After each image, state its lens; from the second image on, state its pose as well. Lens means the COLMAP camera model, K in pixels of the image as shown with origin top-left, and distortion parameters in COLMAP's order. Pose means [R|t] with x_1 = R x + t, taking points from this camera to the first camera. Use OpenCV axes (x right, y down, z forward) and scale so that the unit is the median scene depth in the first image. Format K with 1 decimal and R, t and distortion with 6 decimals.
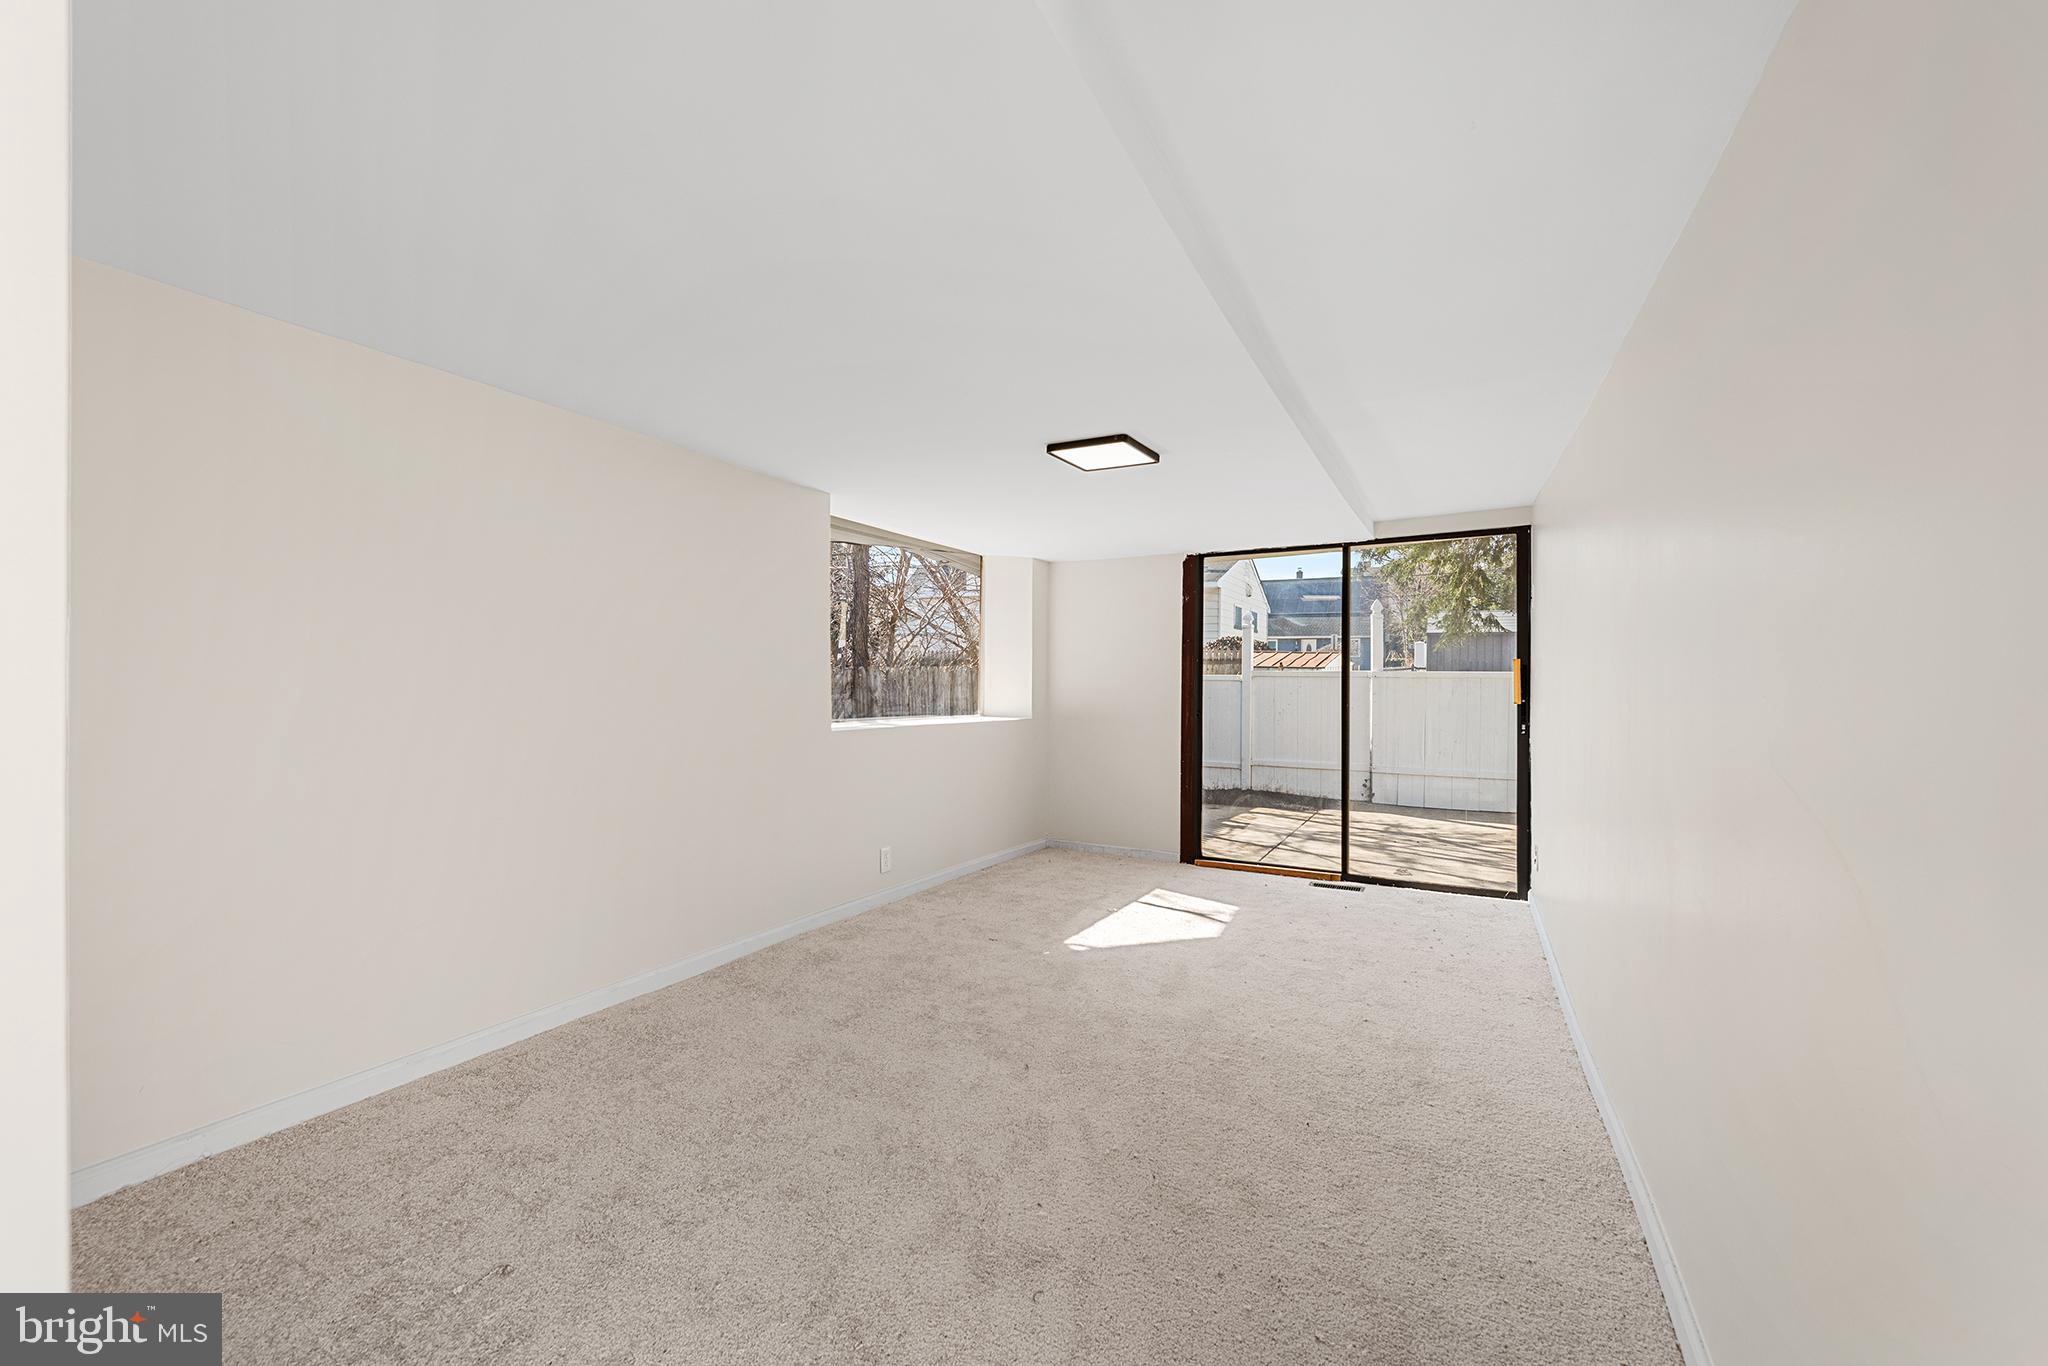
lens RADIAL K [[821.9, 0, 1019.0], [0, 821.9, 686.6], [0, 0, 1]] dist [0.009883, -0.003073]
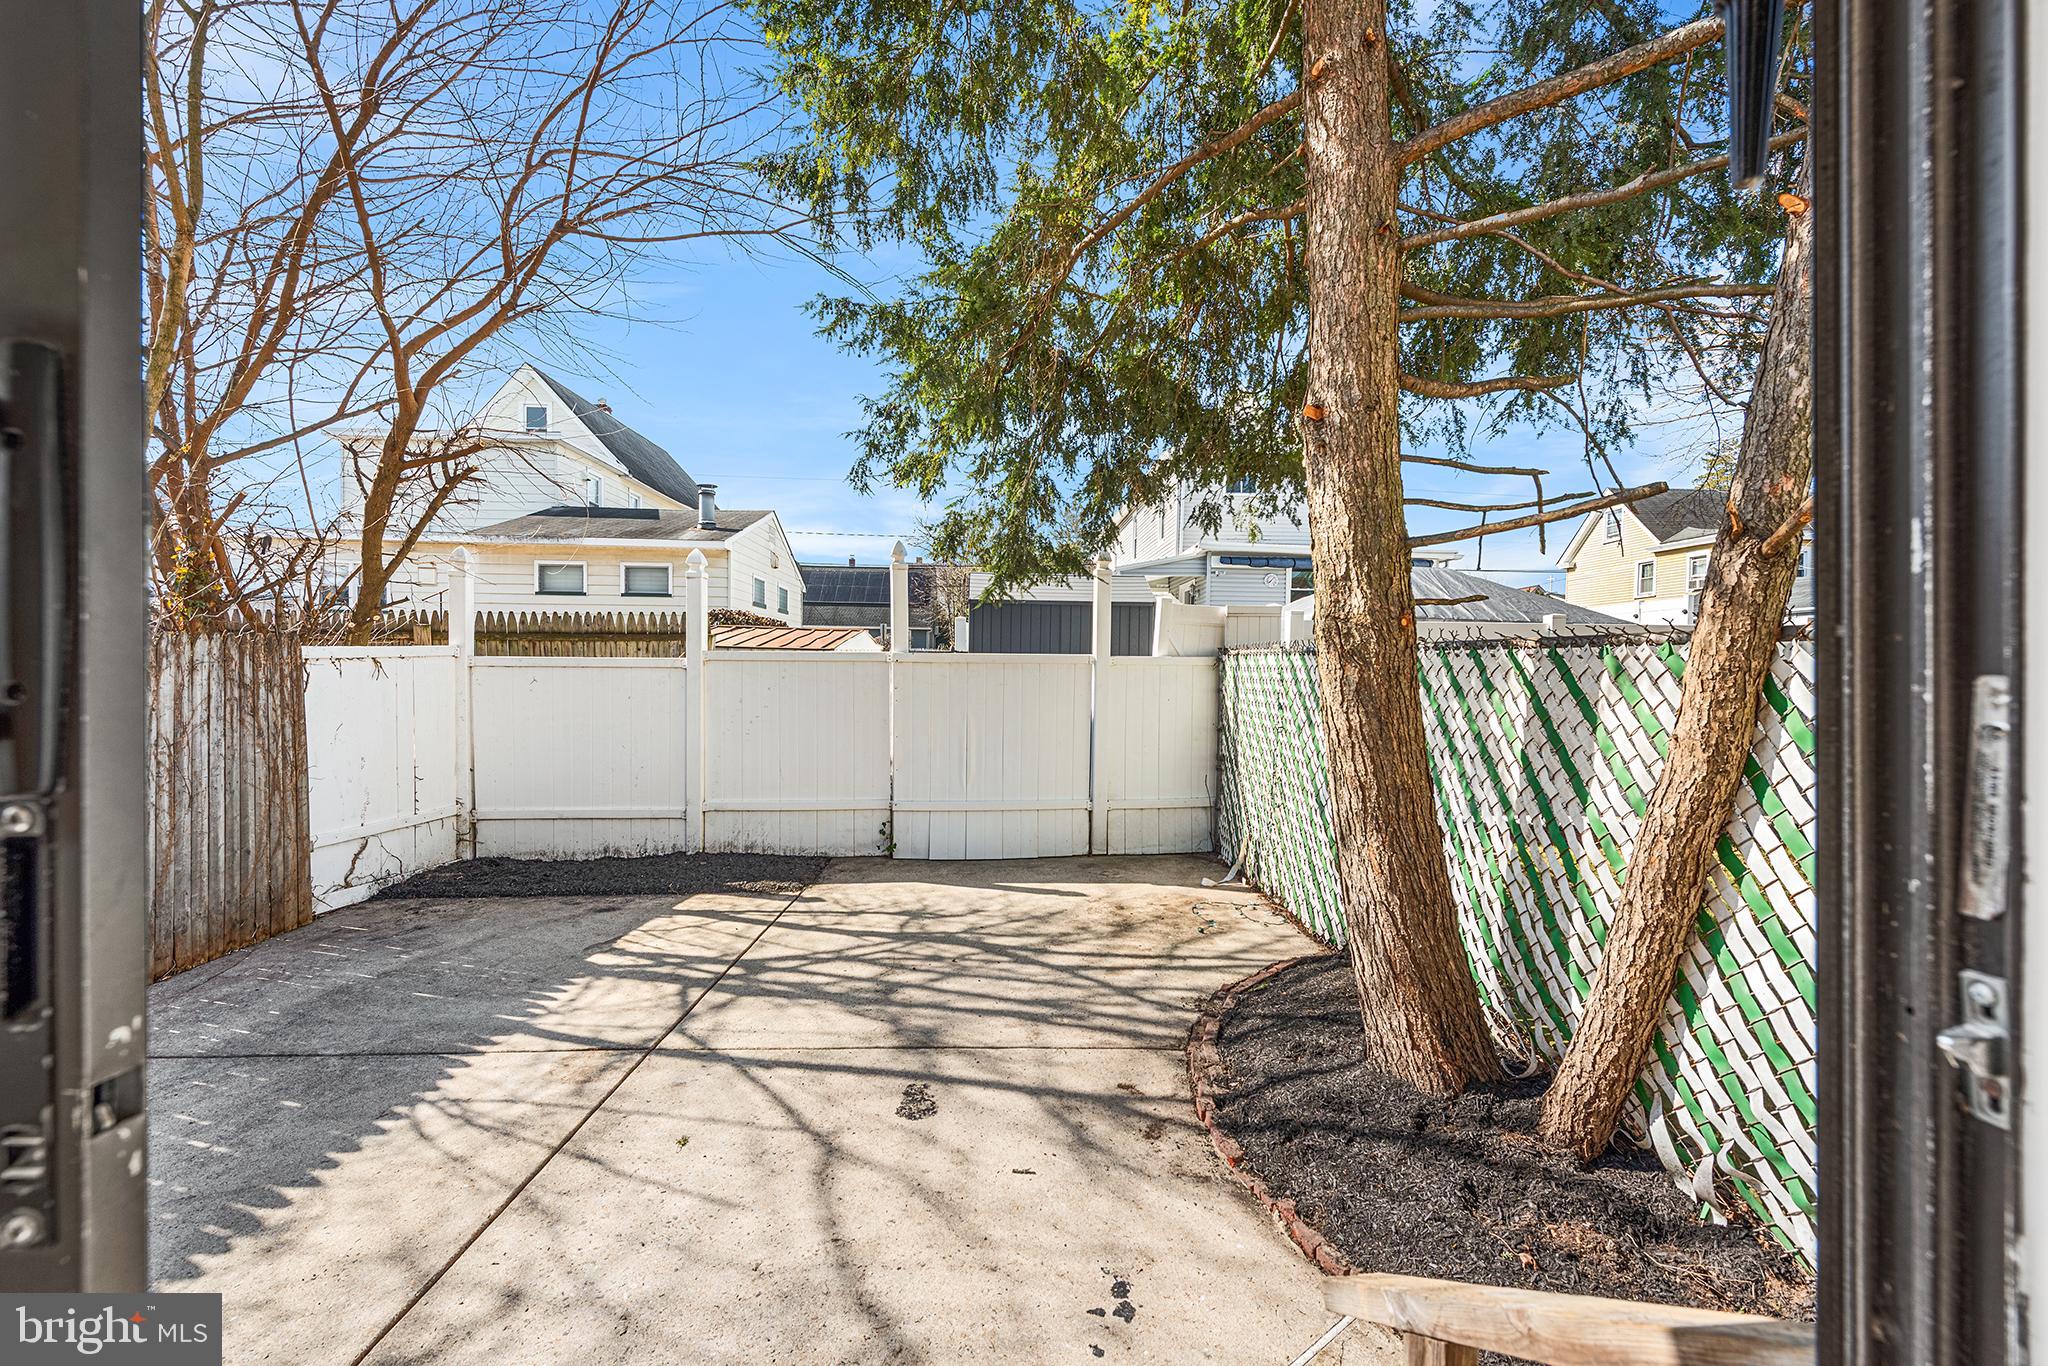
lens RADIAL K [[821.9, 0, 1026.5], [0, 821.9, 684.3], [0, 0, 1]] dist [0.009883, -0.003073]
pose [[0.866030, 0.002695, 0.499984, 0.194794], [-0.004508, 0.999987, 0.002419, 0.001570], [-0.499971, -0.004349, 0.866031, 0.383512]]
